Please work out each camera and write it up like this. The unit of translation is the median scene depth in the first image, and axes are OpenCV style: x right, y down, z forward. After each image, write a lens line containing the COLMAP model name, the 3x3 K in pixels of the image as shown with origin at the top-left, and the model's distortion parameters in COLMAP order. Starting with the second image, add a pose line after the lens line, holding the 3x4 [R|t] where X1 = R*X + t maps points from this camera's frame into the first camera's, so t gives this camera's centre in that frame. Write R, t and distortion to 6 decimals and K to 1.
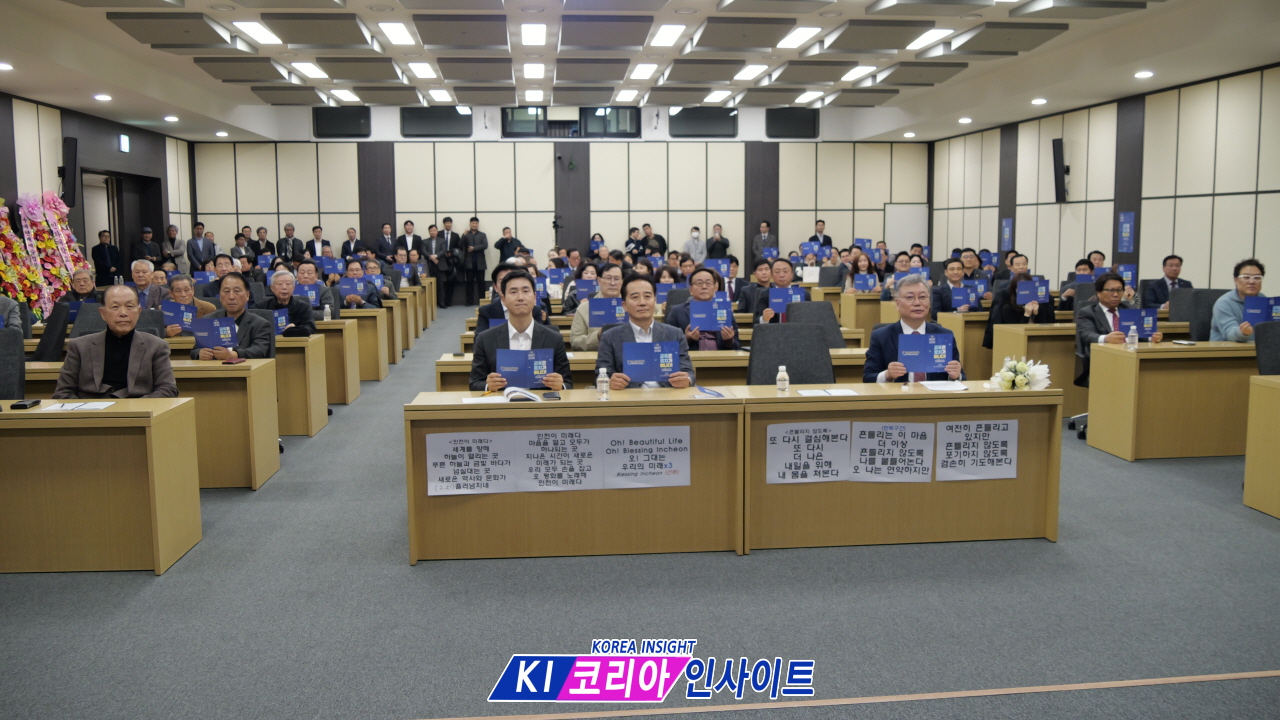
lens RADIAL K [[1085.7, 0, 640.0], [0, 1085.7, 360.0], [0, 0, 1]] dist [-0.014654, 0.002622]
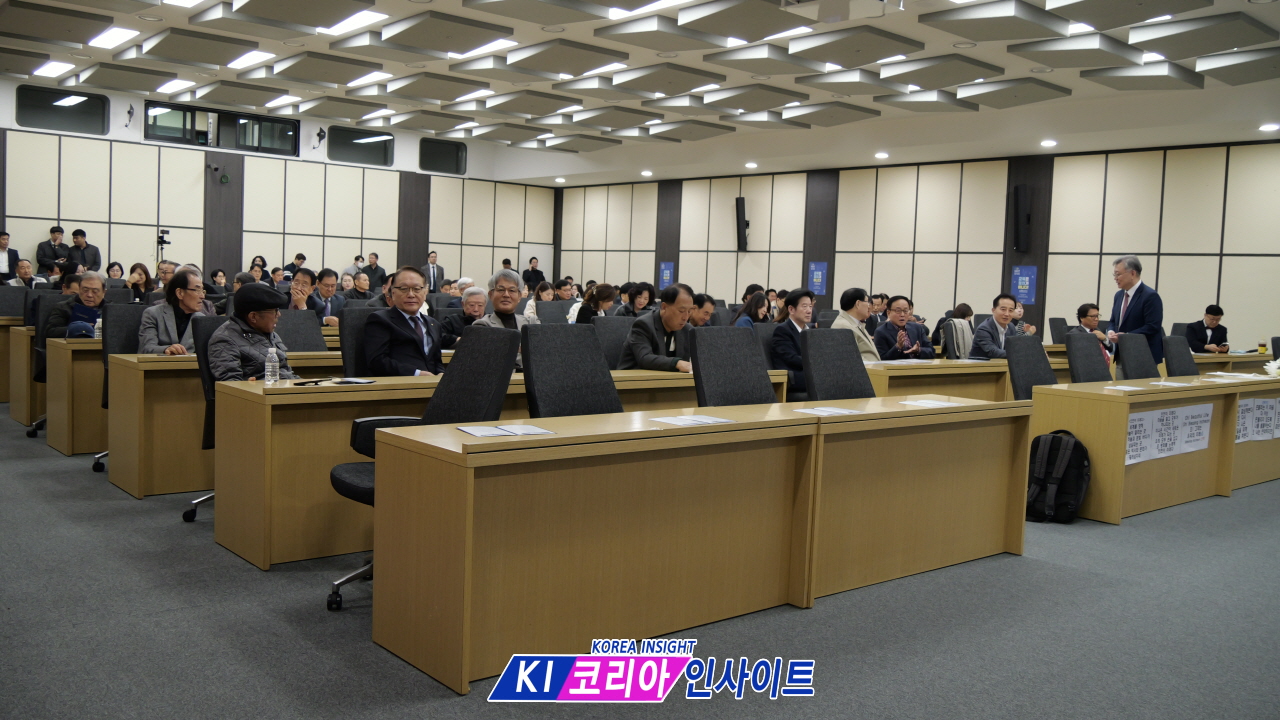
lens RADIAL K [[1113.1, 0, 640.0], [0, 1113.1, 360.0], [0, 0, 1]] dist [0.177309, -0.286993]
pose [[0.828558, -0.004250, 0.559888, -0.311331], [0.024024, 0.999320, -0.027966, 0.005437], [-0.559388, 0.036622, 0.828096, 0.033243]]
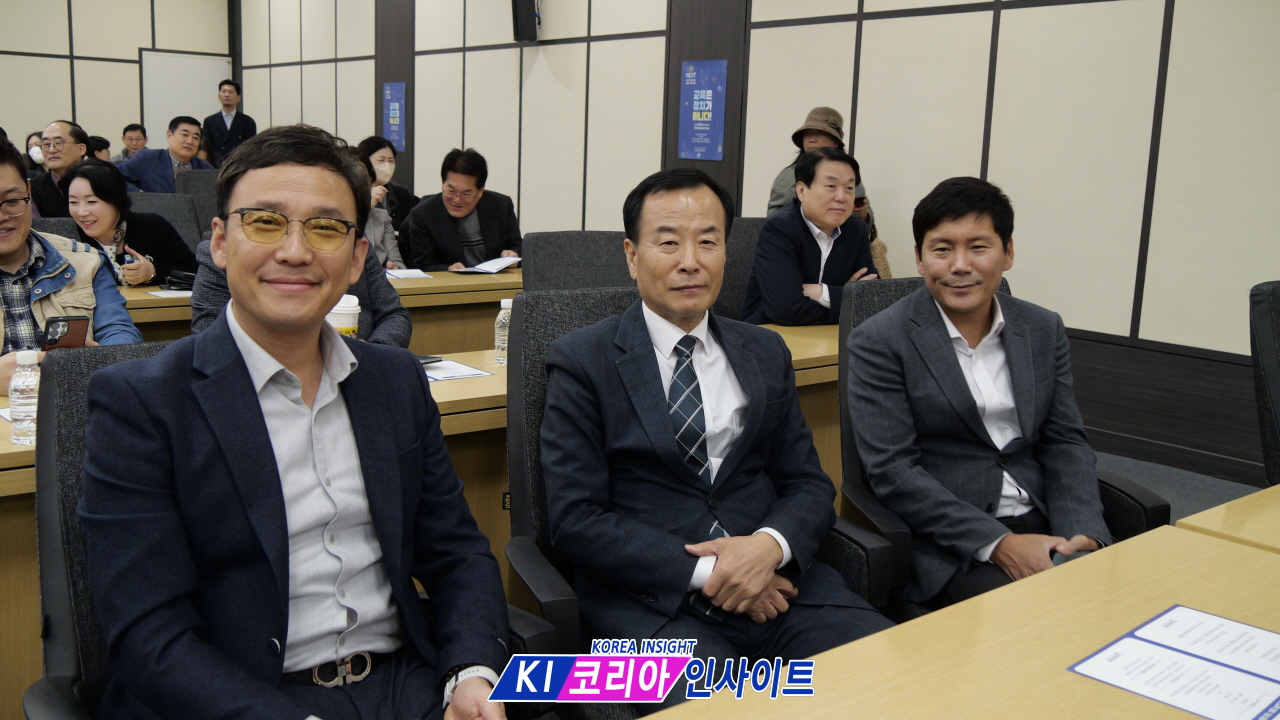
lens RADIAL K [[1220.2, 0, 640.0], [0, 1220.2, 360.0], [0, 0, 1]] dist [0.009964, 0.005145]
pose [[0.846775, -0.064900, 0.527978, 0.122903], [0.029341, 0.996717, 0.075460, -0.041124], [-0.531142, -0.048407, 0.845899, 0.428678]]
